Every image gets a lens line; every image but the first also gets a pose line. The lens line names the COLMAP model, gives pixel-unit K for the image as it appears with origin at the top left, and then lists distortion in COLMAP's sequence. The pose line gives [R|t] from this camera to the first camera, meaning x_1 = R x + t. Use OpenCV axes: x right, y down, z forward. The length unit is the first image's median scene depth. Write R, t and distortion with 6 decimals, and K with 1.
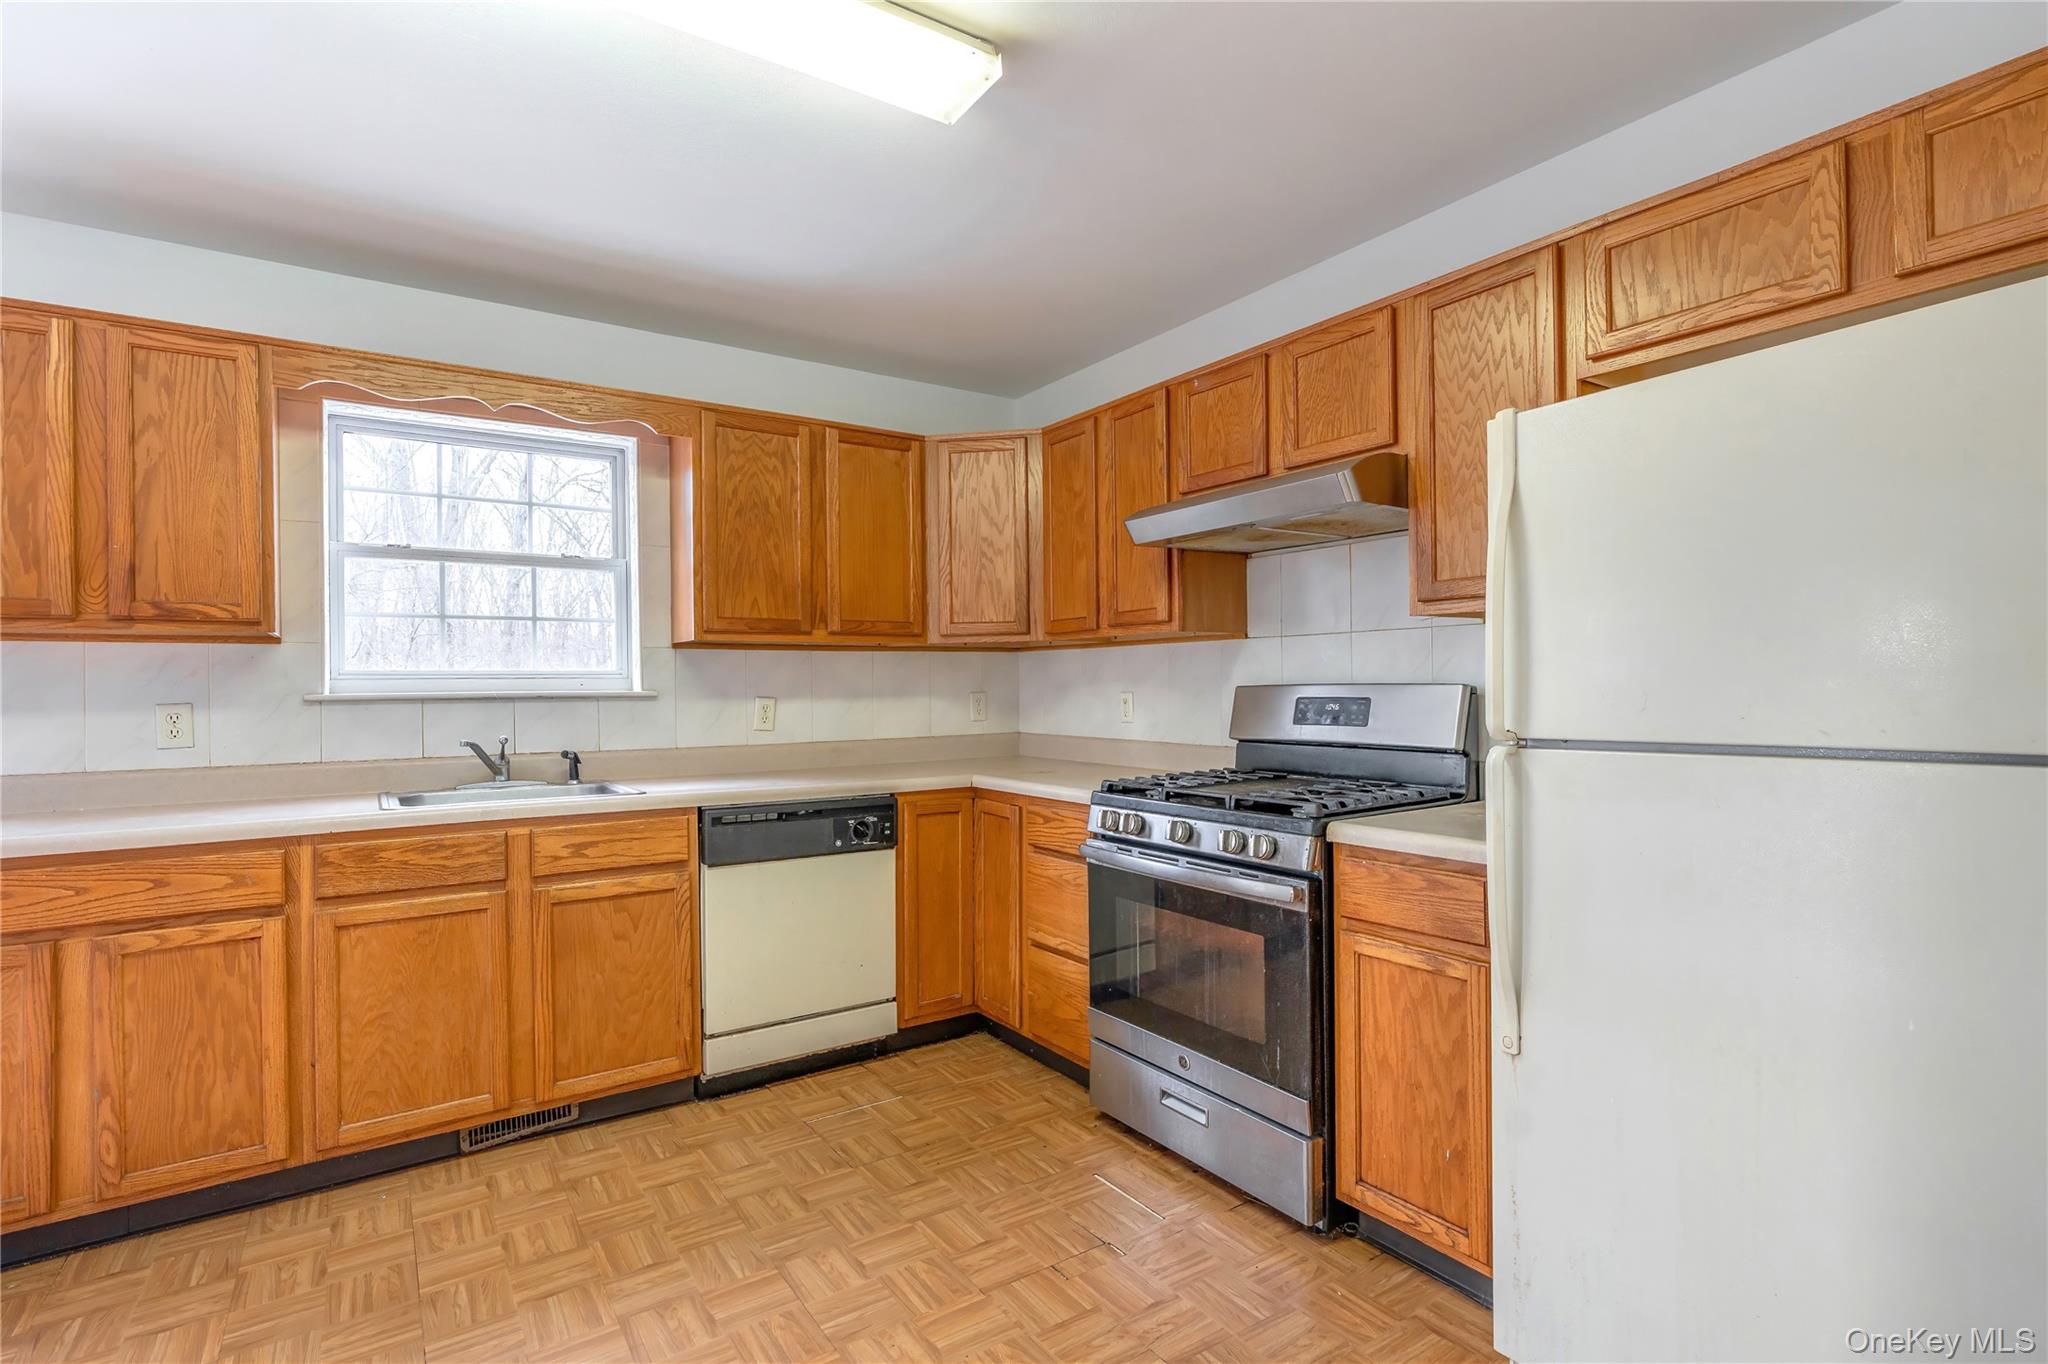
lens RADIAL K [[974.9, 0, 959.6], [0, 974.9, 686.9], [0, 0, 1]] dist [-0.000016, 0.000596]
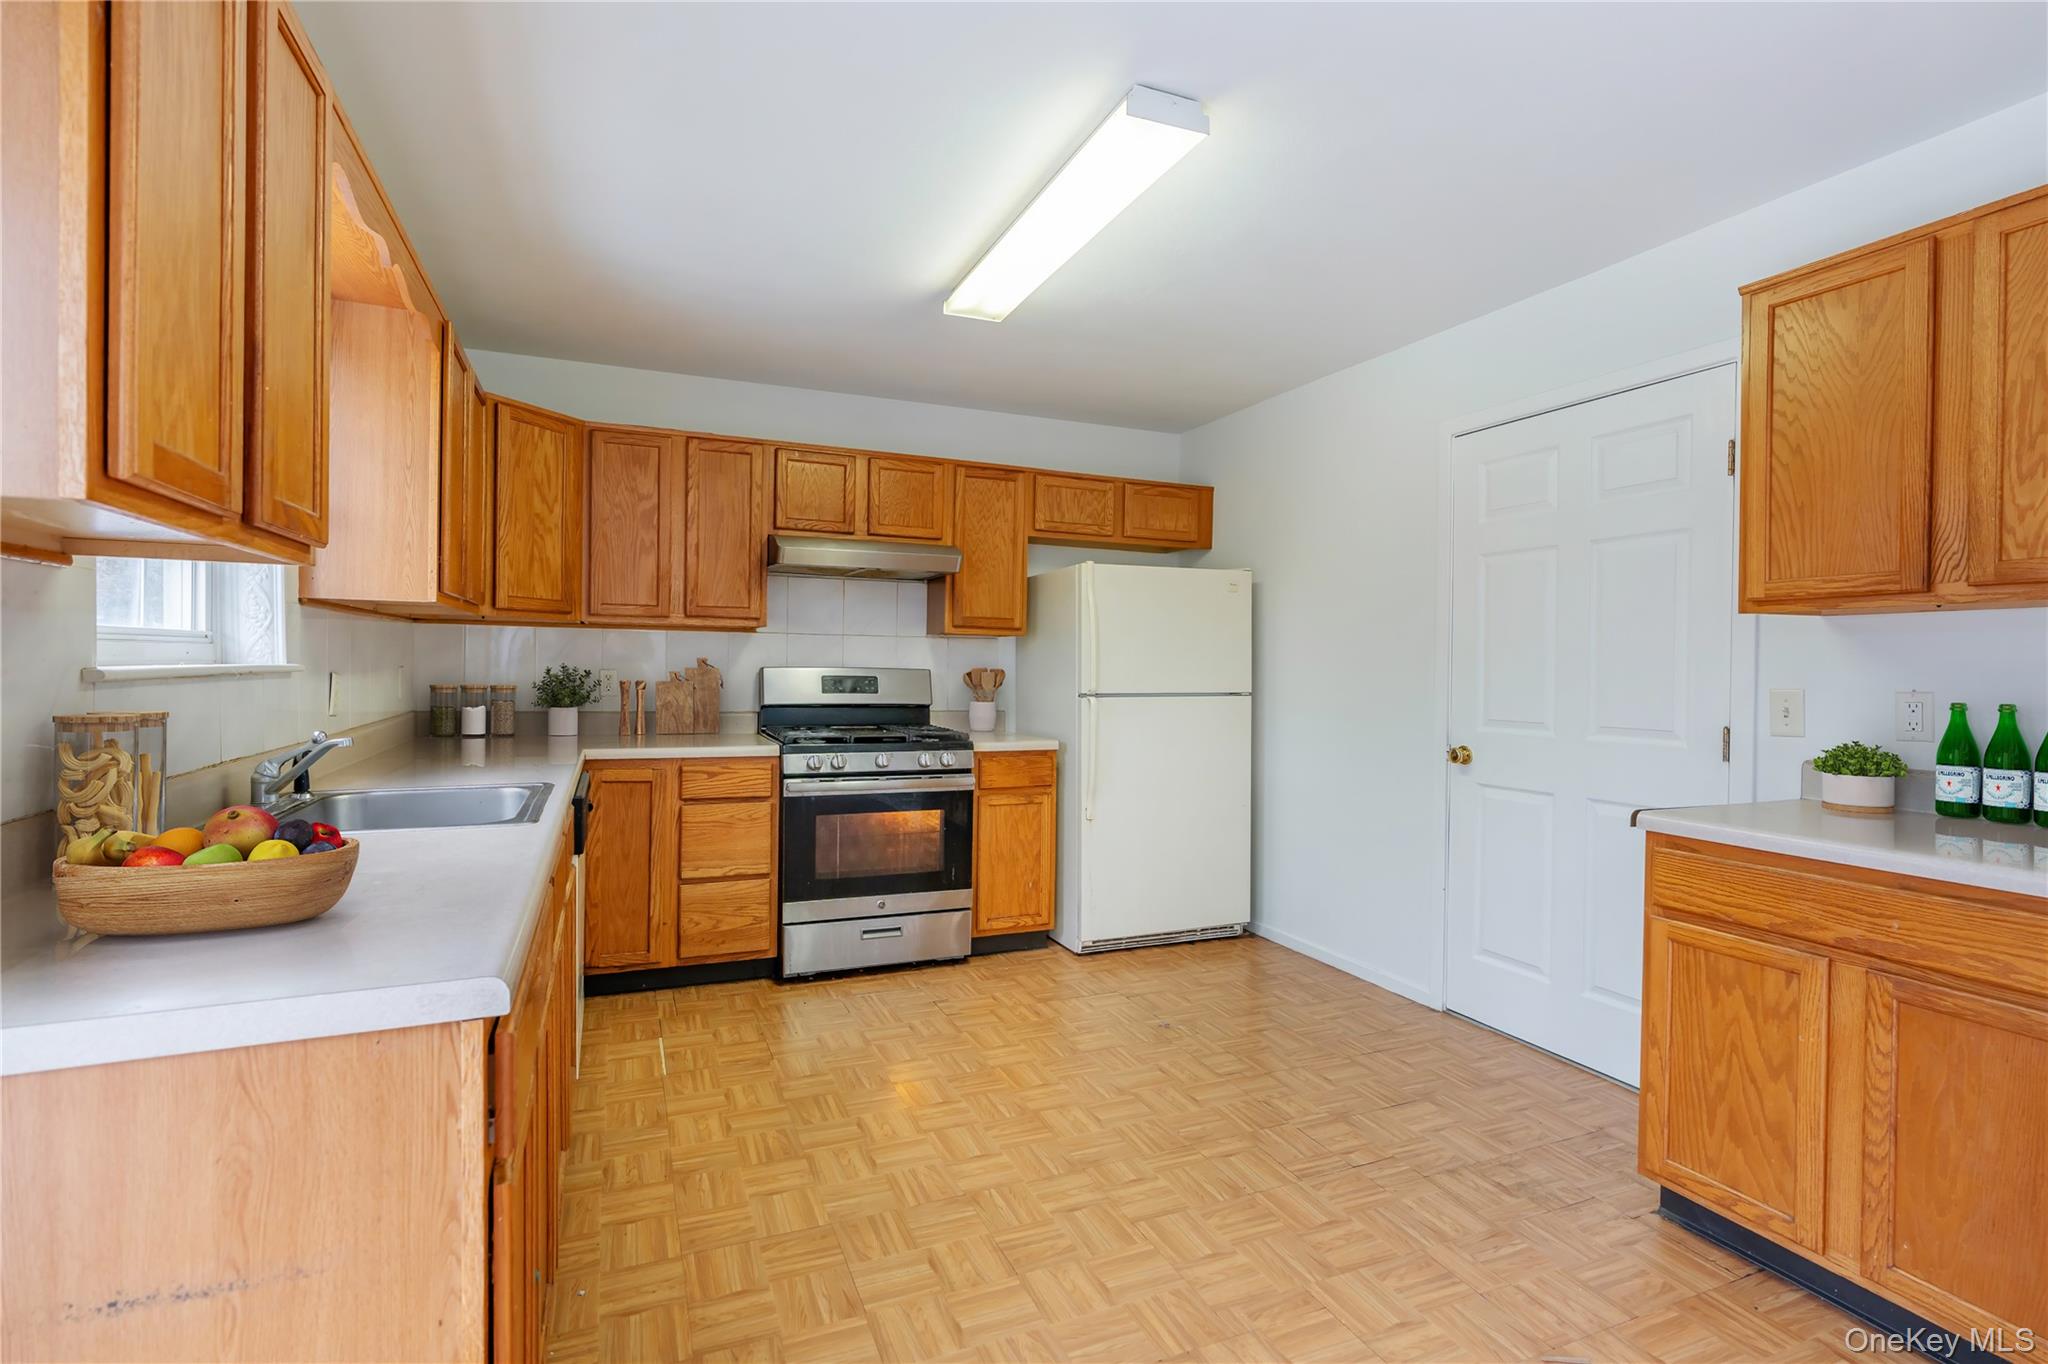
lens RADIAL K [[975.7, 0, 1049.4], [0, 975.7, 682.2], [0, 0, 1]] dist [-0.006111, 0.000491]
pose [[0.155950, -0.005094, 0.987752, -1.199516], [-0.016337, 0.999837, 0.007735, 0.003737], [-0.987630, -0.017344, 0.155841, 0.448603]]
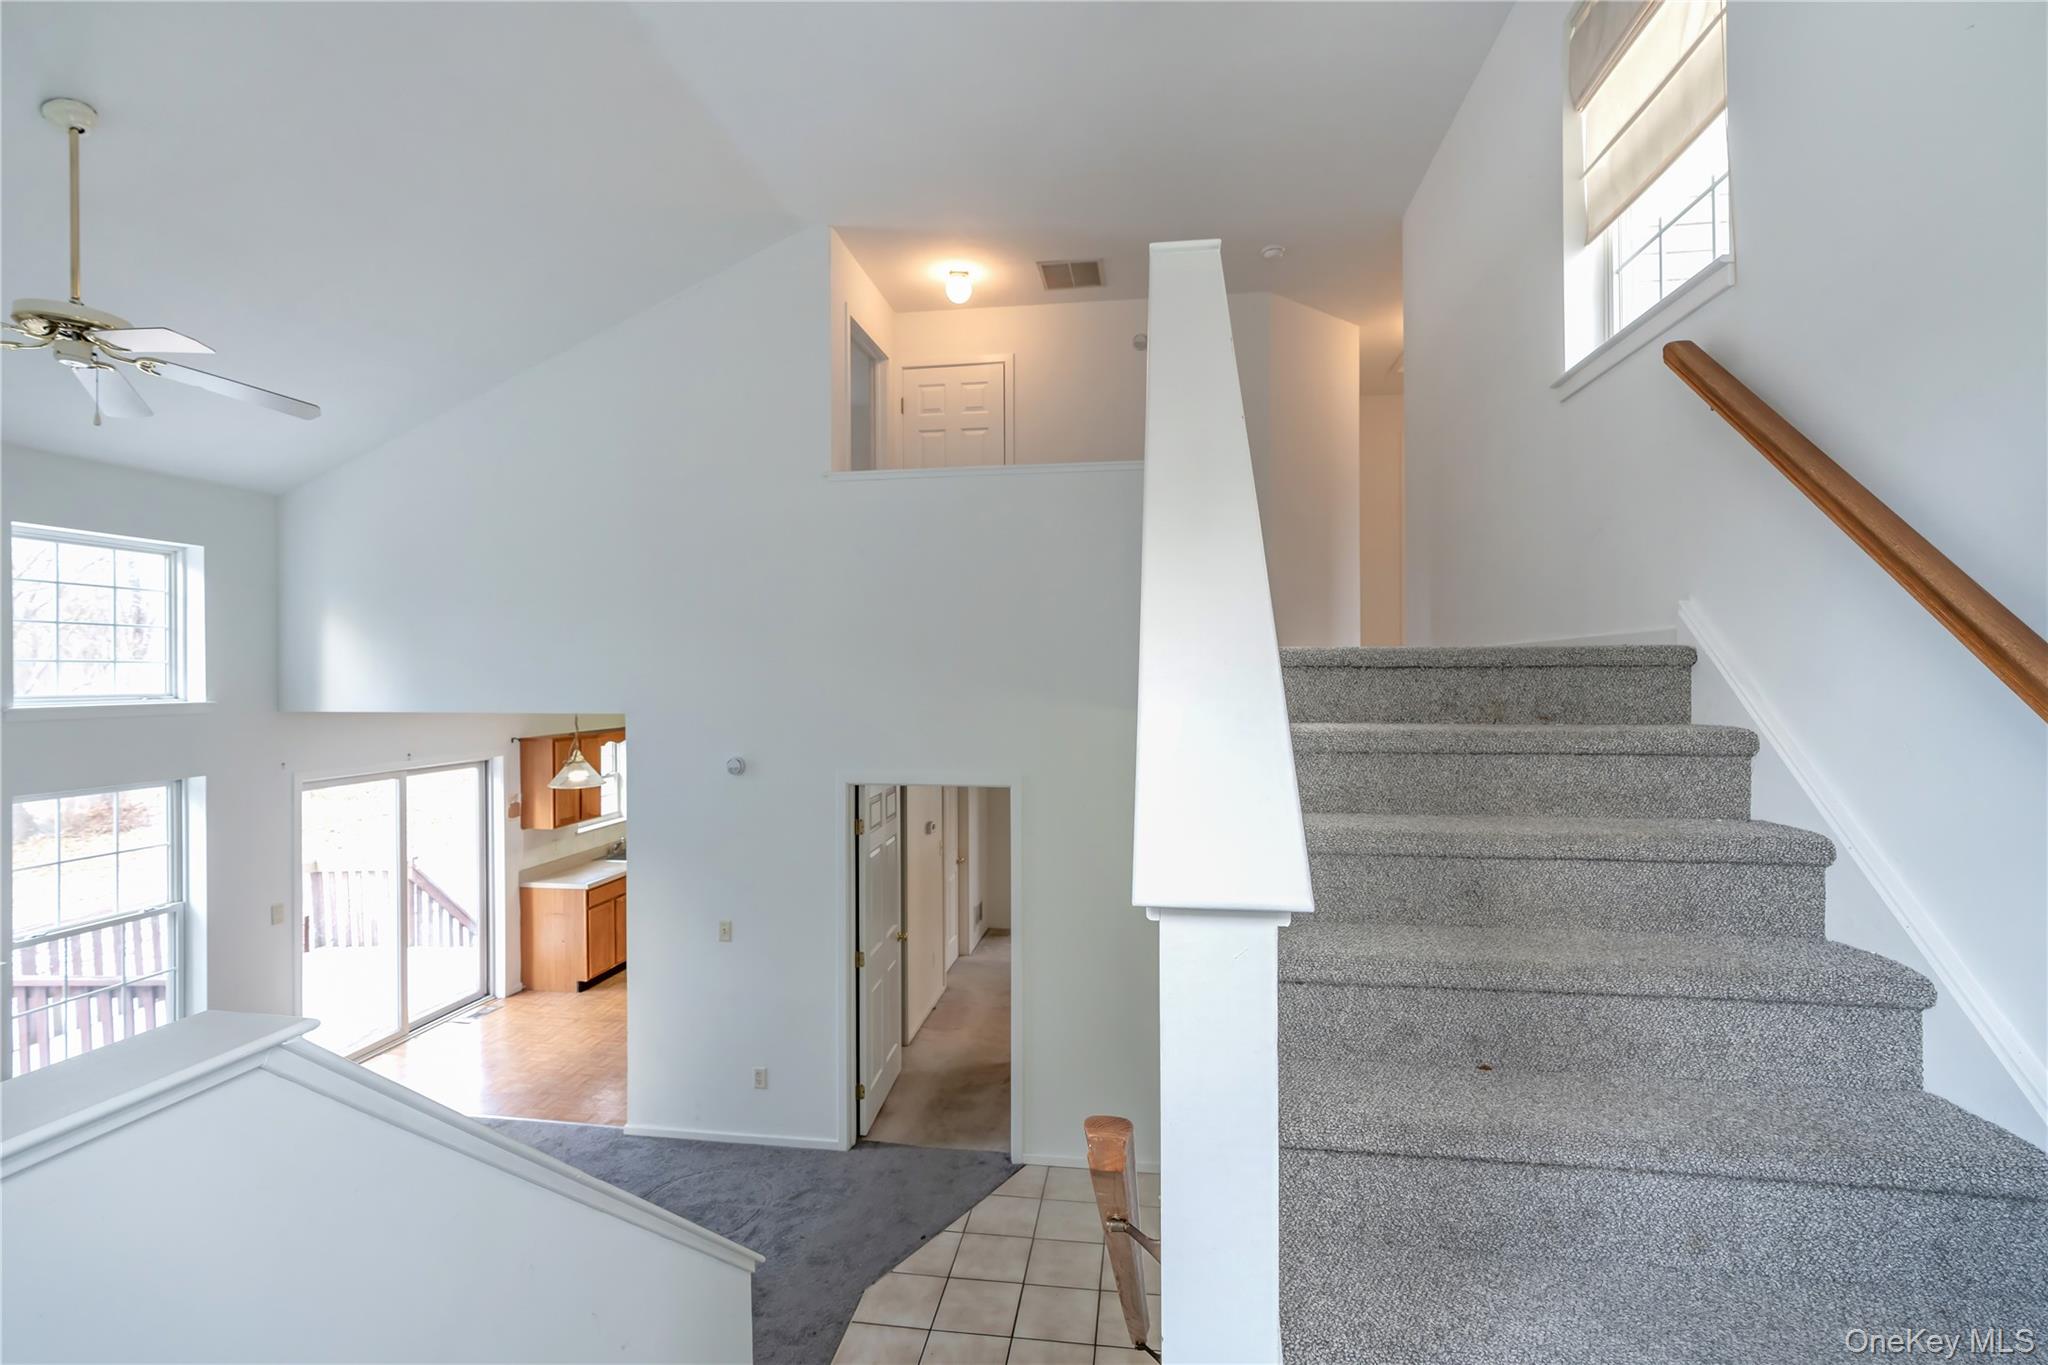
lens RADIAL K [[927.4, 0, 1016.6], [0, 927.4, 691.4], [0, 0, 1]] dist [-0.003358, 0.000607]
pose [[0.658765, -0.003522, 0.752340, -2.178193], [-0.006267, 0.999929, 0.010168, -0.529904], [-0.752322, -0.011413, 0.658696, -2.242046]]
